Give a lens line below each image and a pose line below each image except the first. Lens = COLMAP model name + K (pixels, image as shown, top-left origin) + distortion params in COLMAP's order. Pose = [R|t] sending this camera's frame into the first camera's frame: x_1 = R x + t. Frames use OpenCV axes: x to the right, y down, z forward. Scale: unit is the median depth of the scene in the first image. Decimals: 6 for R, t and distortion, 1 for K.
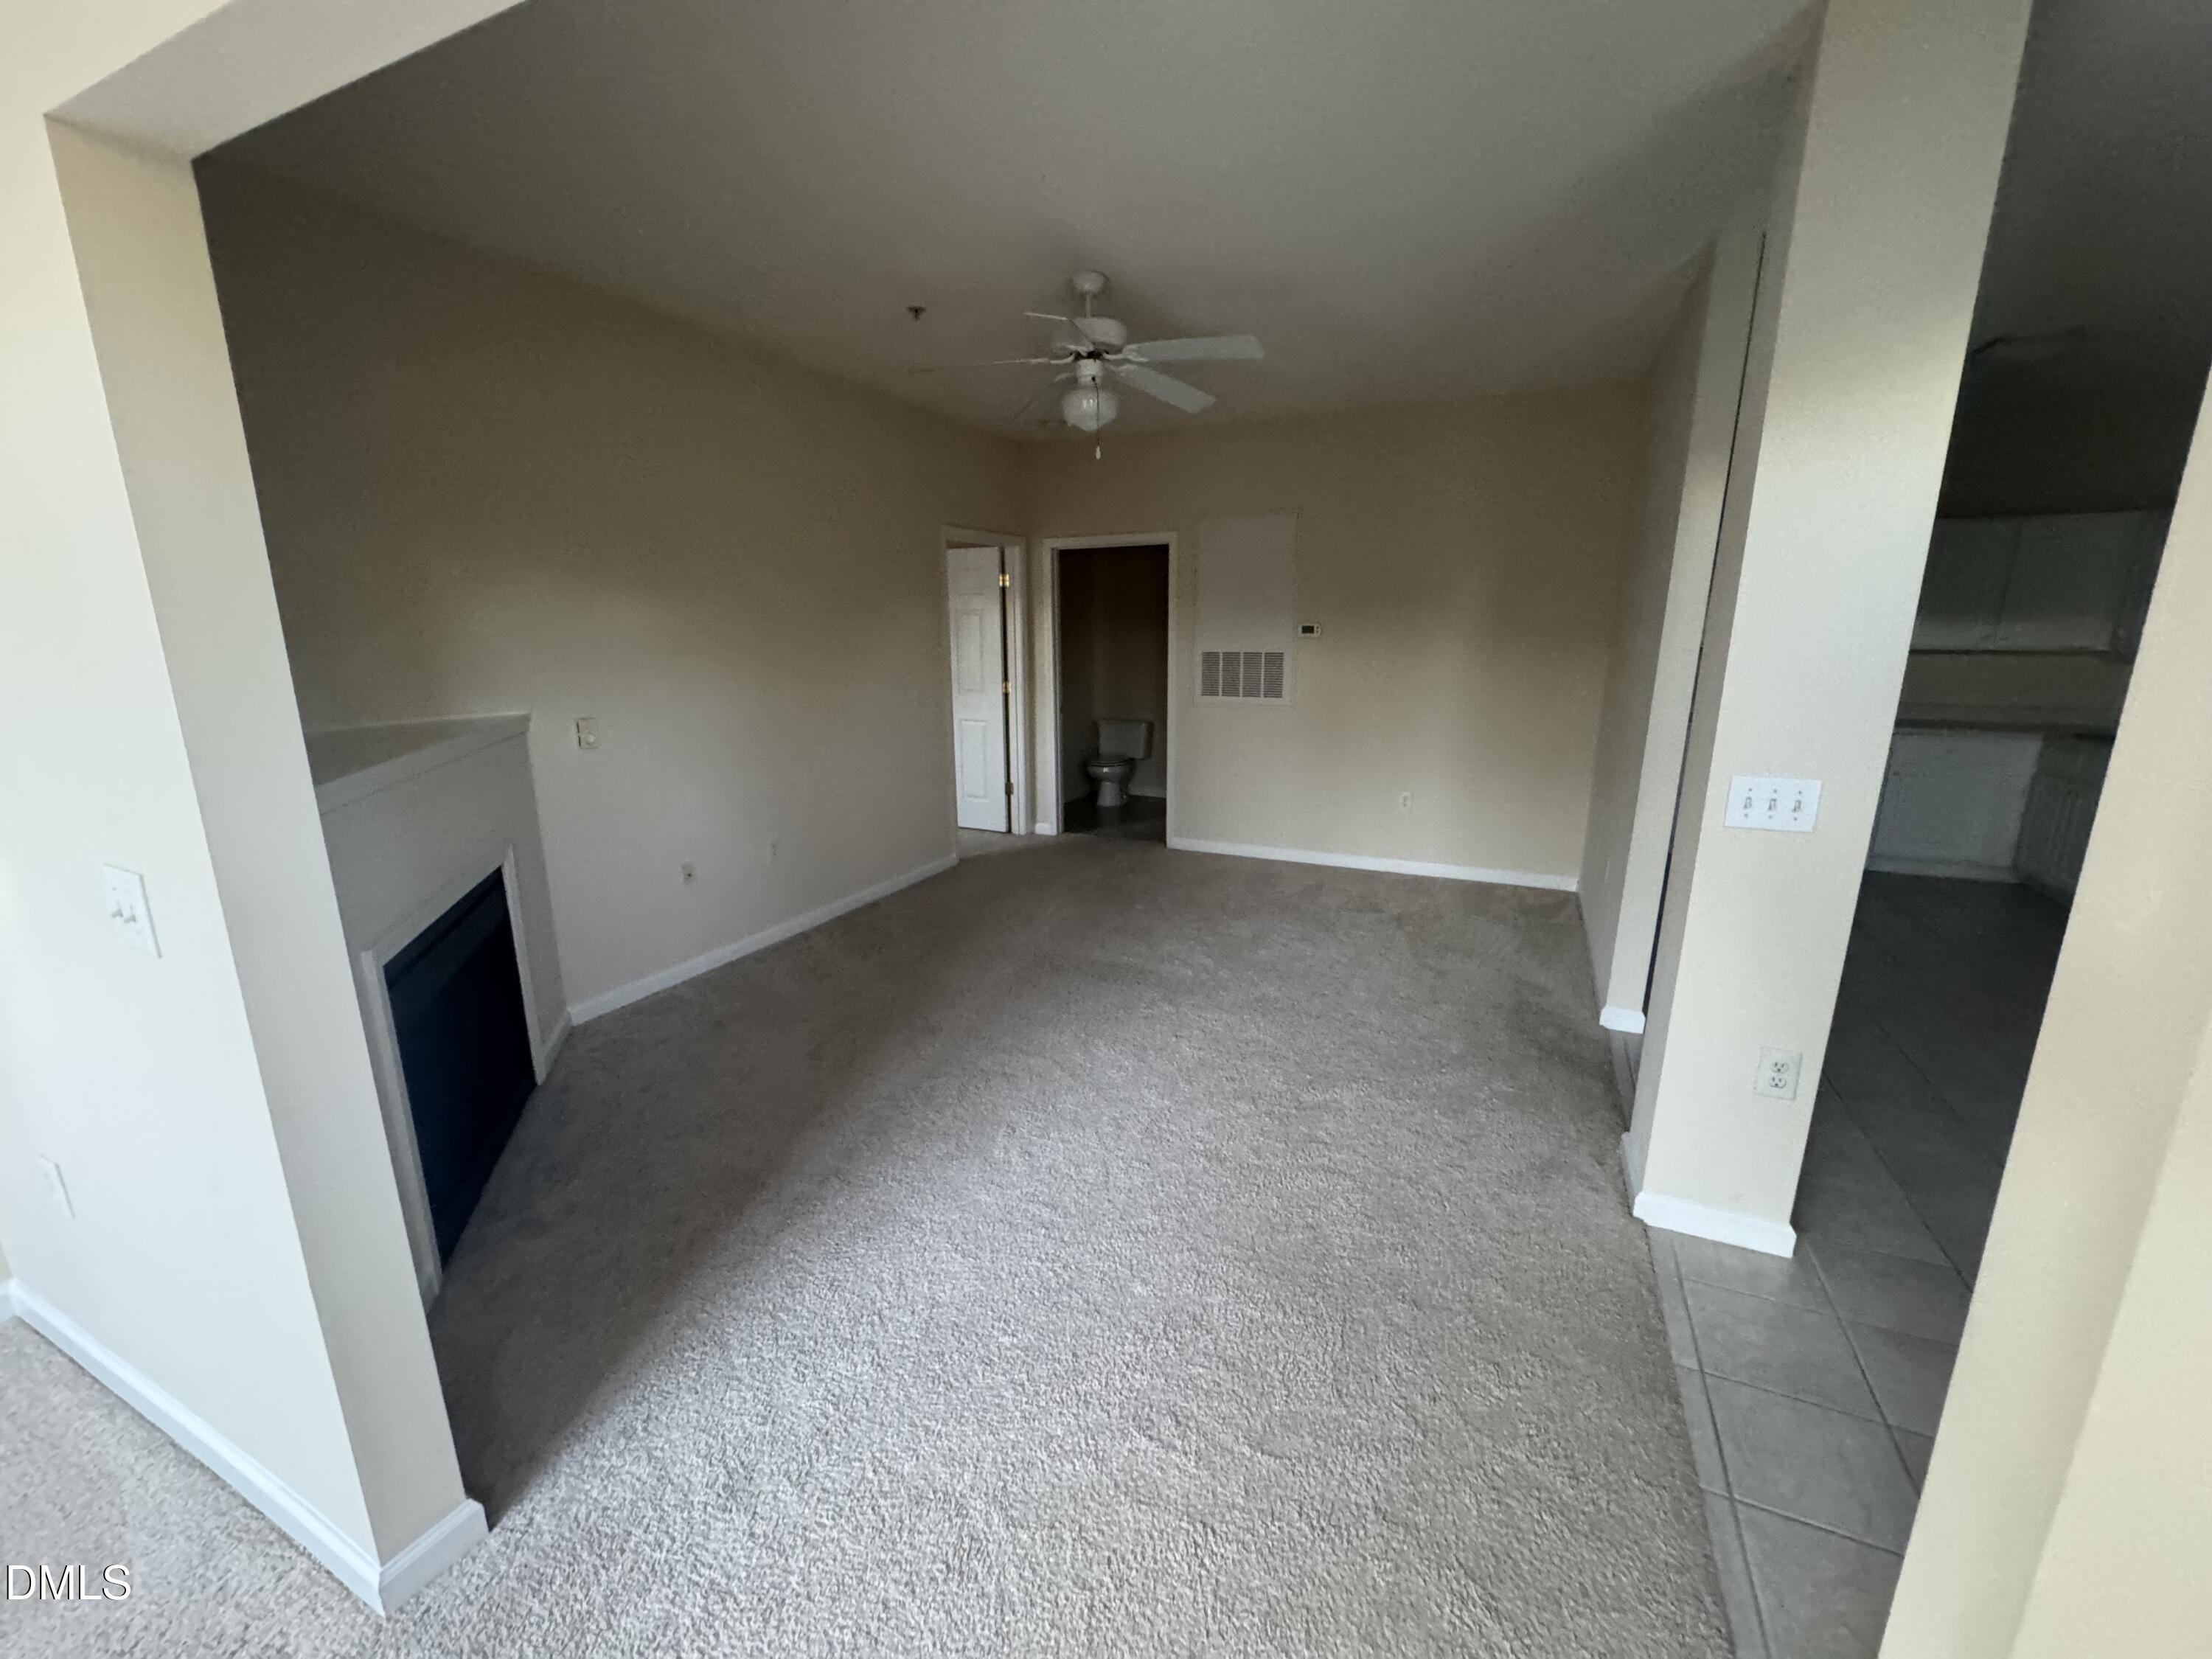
lens RADIAL K [[886.2, 0, 1112.5], [0, 886.2, 826.6], [0, 0, 1]] dist [-0.001345, 0.000711]
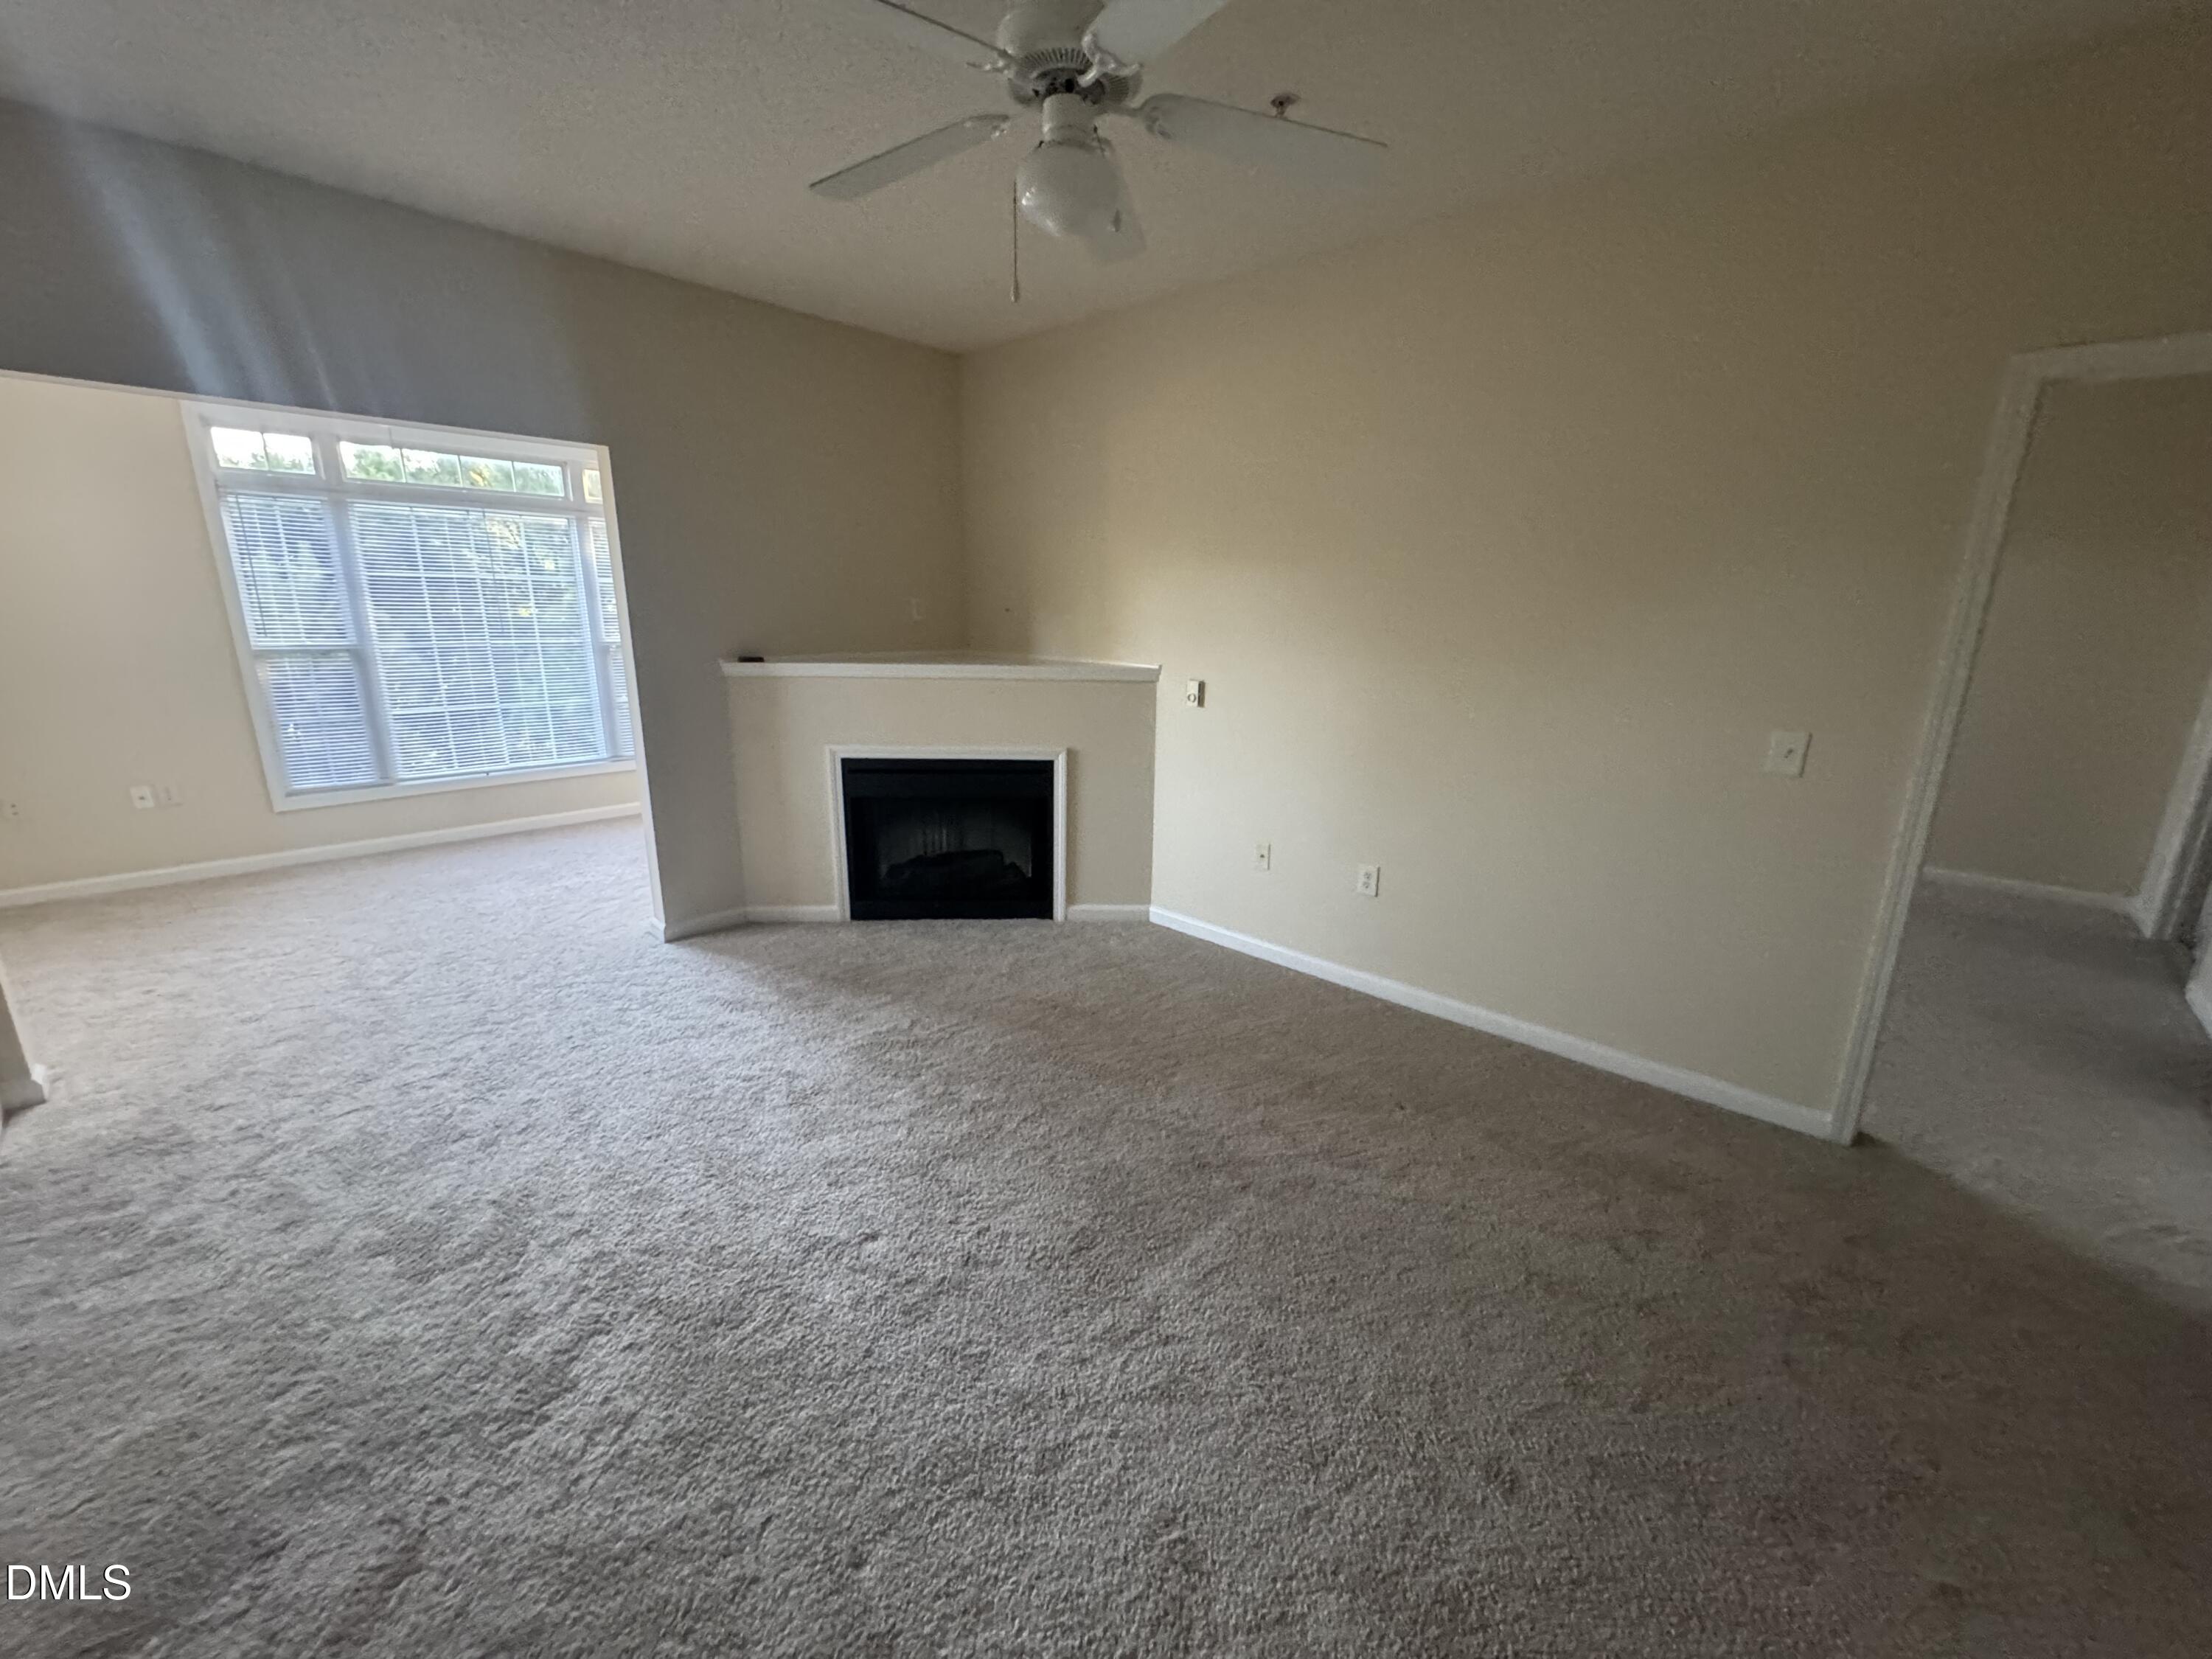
lens RADIAL K [[886.2, 0, 1102.5], [0, 886.2, 835.0], [0, 0, 1]] dist [-0.001345, 0.000711]
pose [[-0.312020, 0.241807, -0.918789, 0.315756], [-0.224886, 0.920790, 0.318705, -0.160235], [0.923076, 0.306065, -0.232926, 0.712186]]
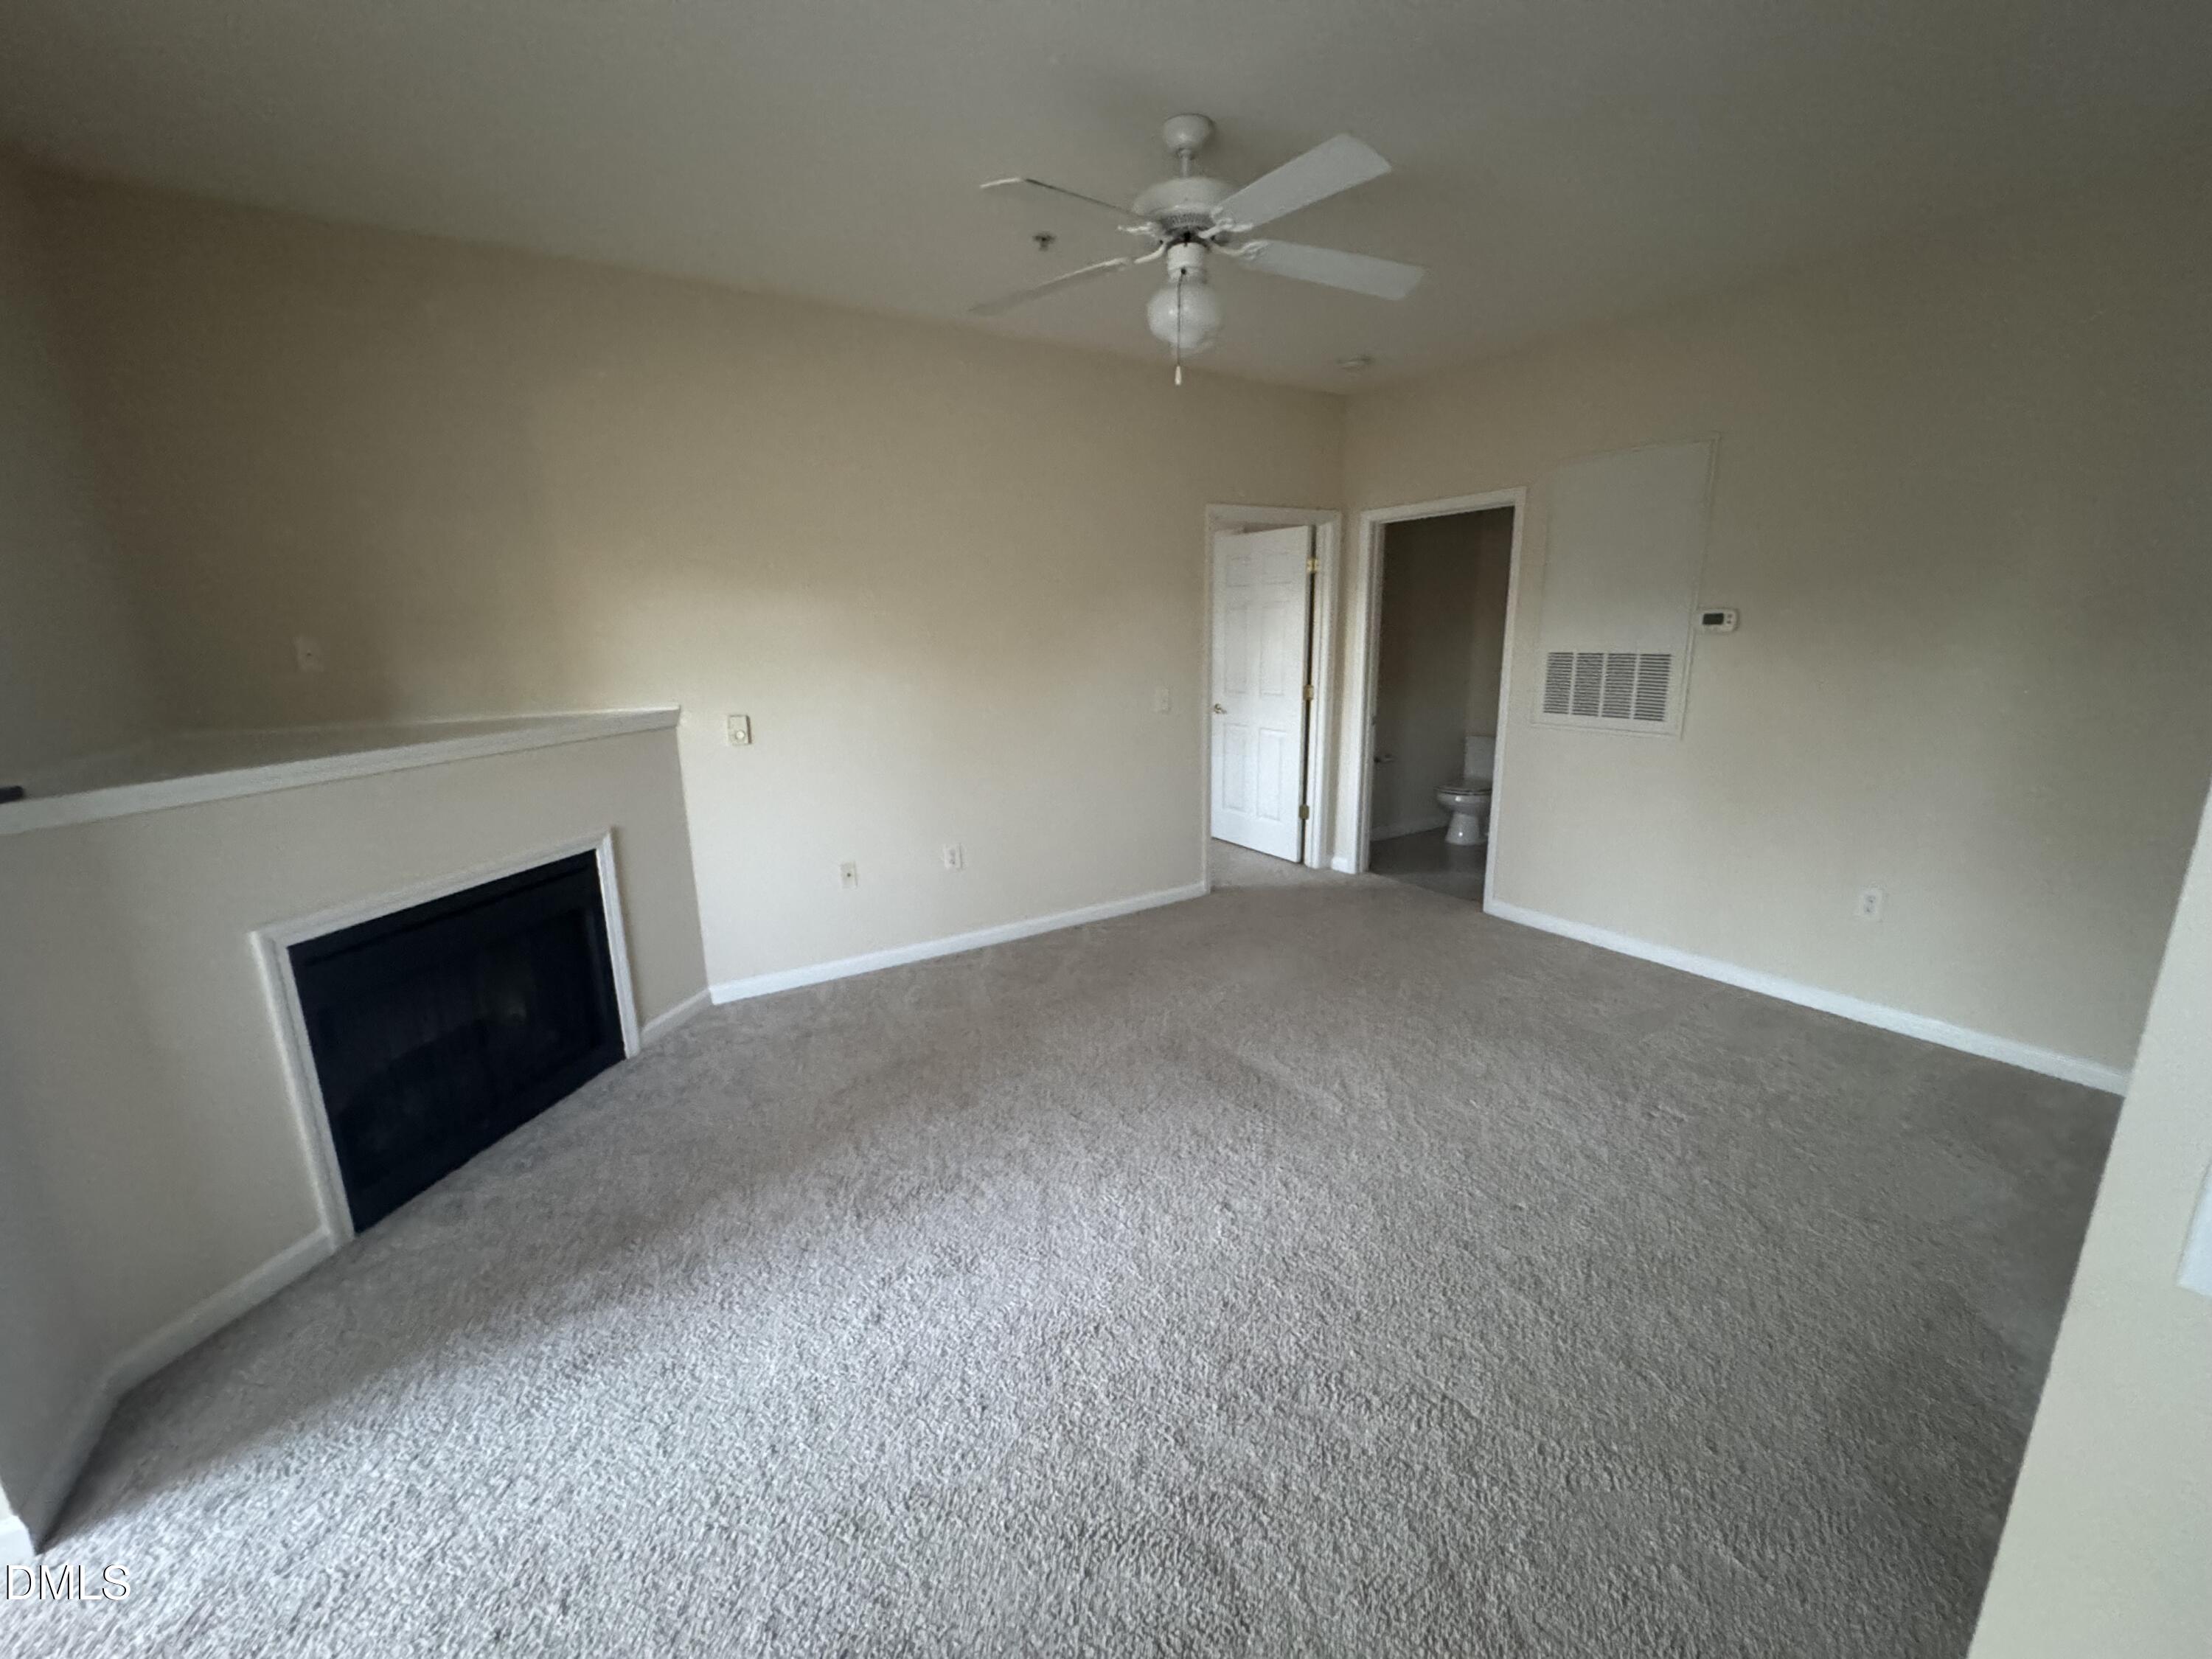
lens RADIAL K [[886.2, 0, 1105.5], [0, 886.2, 828.4], [0, 0, 1]] dist [-0.001345, 0.000711]
pose [[0.844986, 0.110226, -0.523305, 0.190122], [-0.106690, 0.993603, 0.037013, -0.043752], [0.524037, 0.024556, 0.851341, 0.203233]]
